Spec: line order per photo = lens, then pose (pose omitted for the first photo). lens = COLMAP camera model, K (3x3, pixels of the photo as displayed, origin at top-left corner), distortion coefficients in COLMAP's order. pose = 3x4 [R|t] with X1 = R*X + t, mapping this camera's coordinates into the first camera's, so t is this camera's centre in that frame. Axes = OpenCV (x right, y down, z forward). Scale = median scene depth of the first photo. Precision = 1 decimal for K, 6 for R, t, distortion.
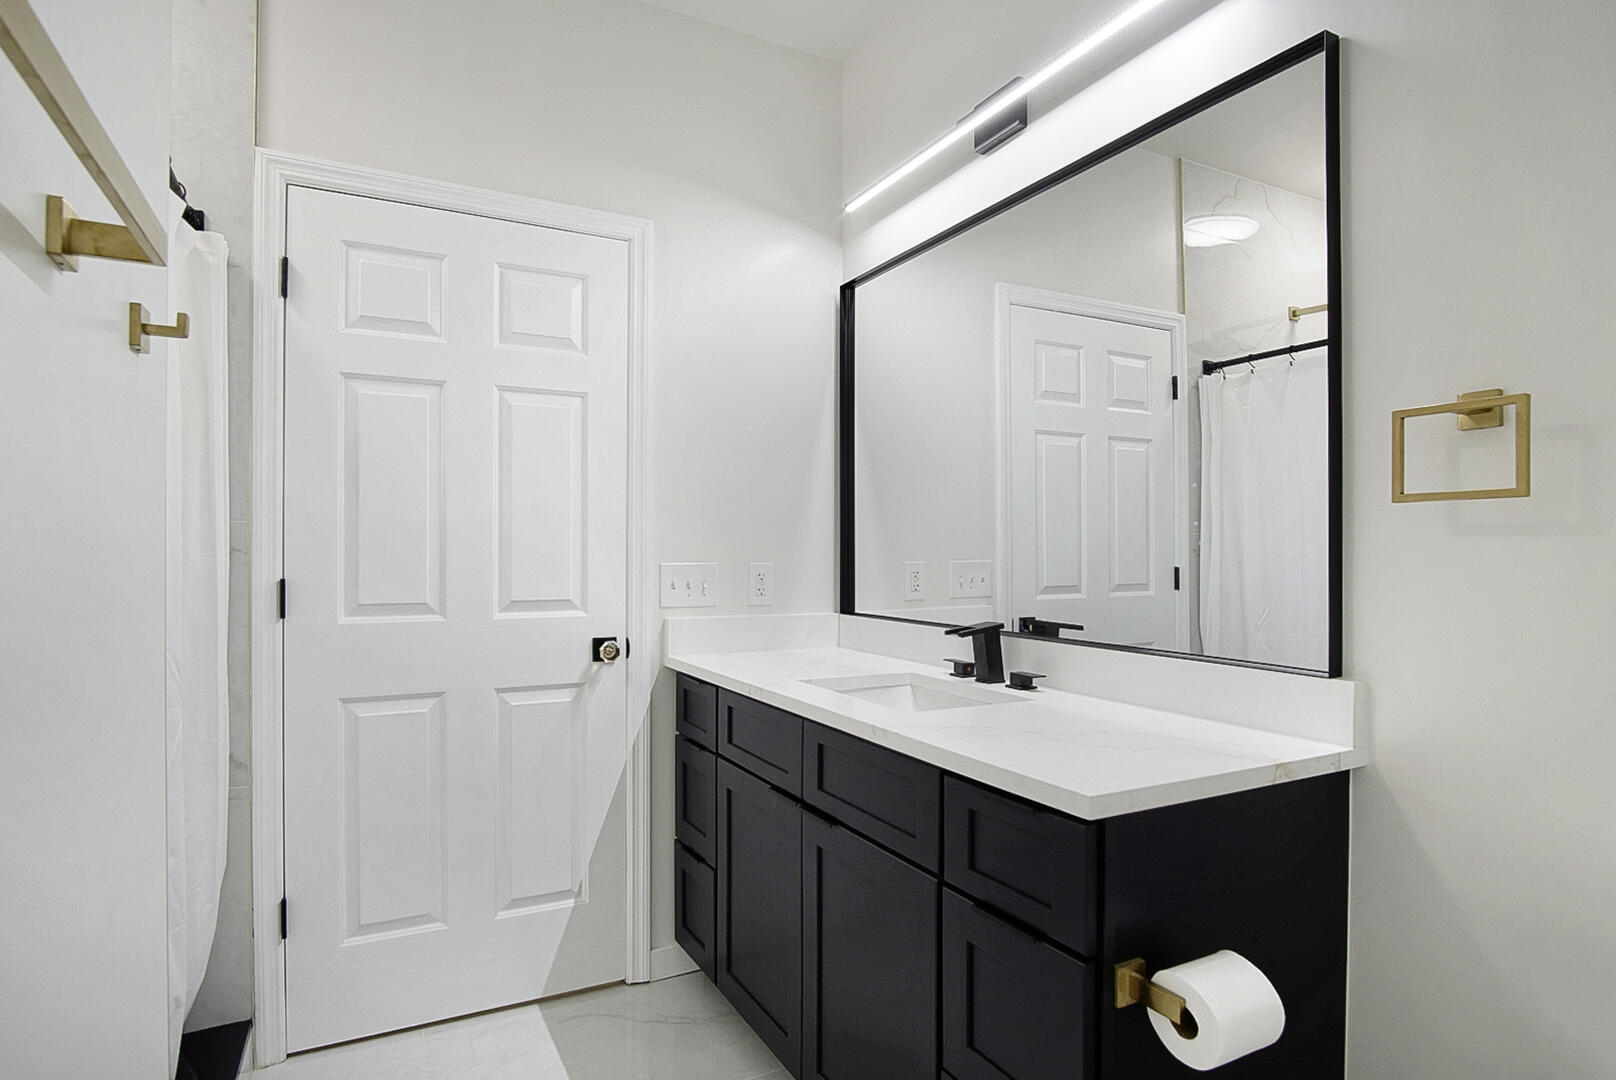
lens RADIAL K [[871.1, 0, 805.3], [0, 871.1, 547.7], [0, 0, 1]] dist [-0.033110, 0.009297]
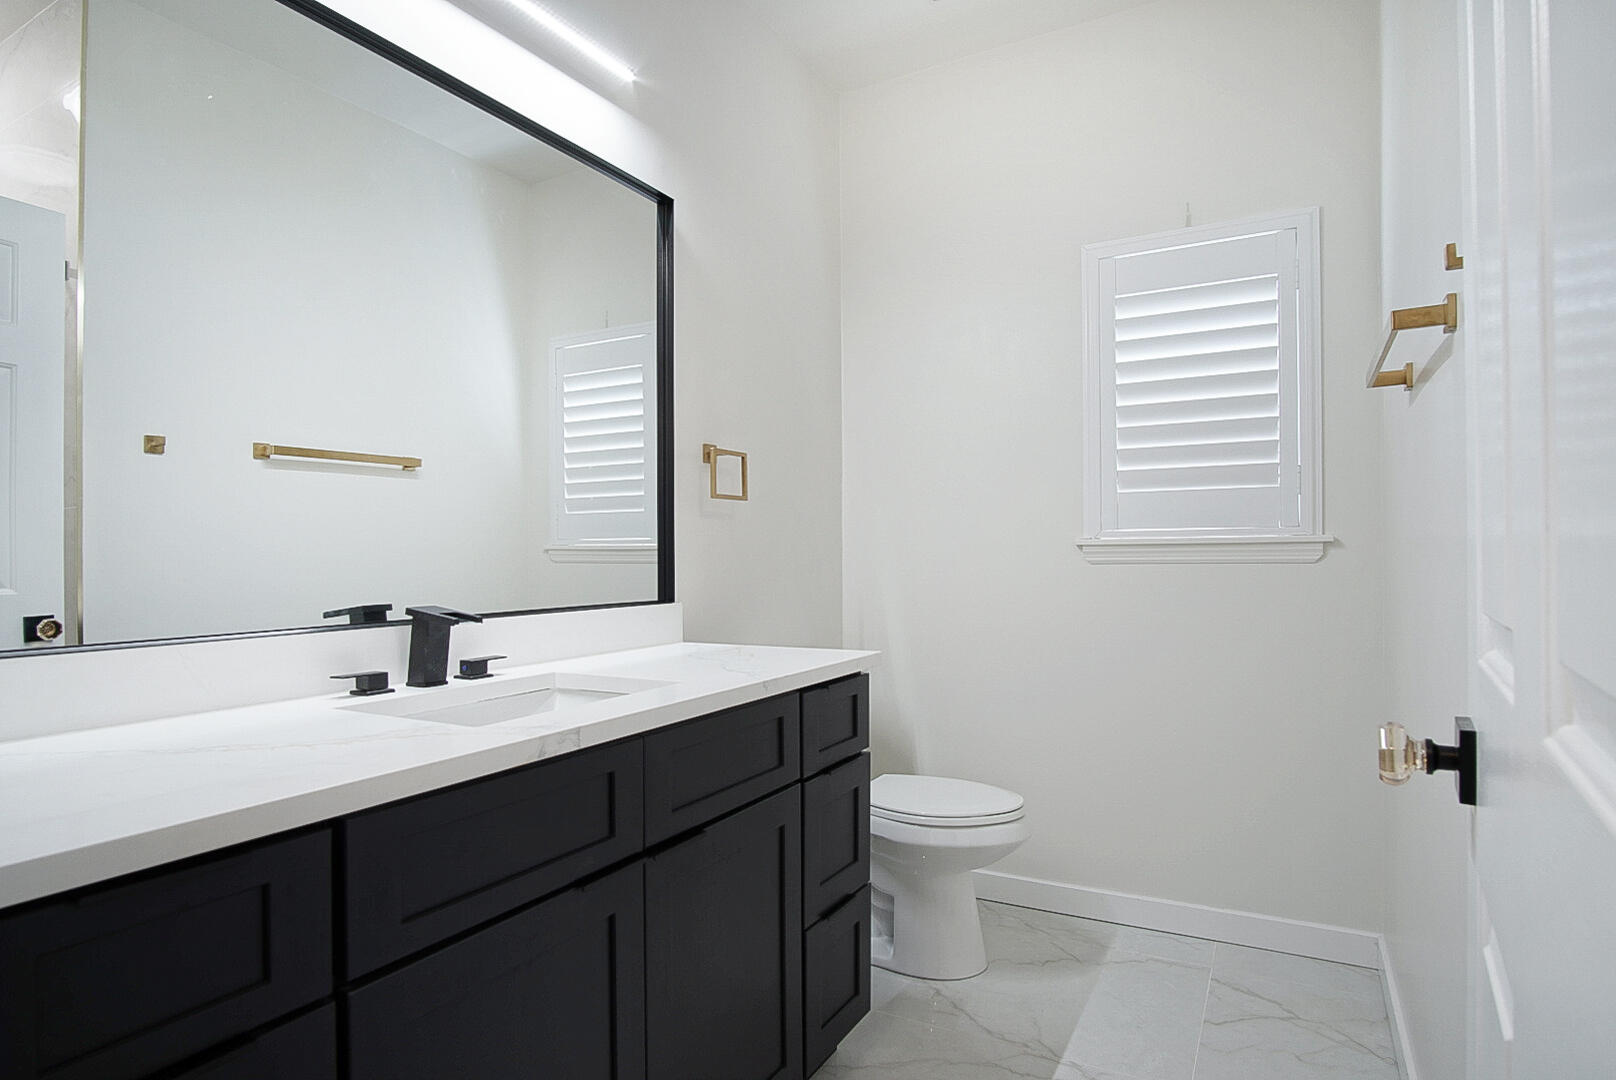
lens RADIAL K [[871.1, 0, 805.3], [0, 871.1, 547.7], [0, 0, 1]] dist [-0.033110, 0.009297]
pose [[-0.537894, 0.005762, 0.842993, -0.521528], [0.002084, 0.999983, -0.005505, 0.034012], [-0.843010, -0.001204, -0.537897, 0.972246]]
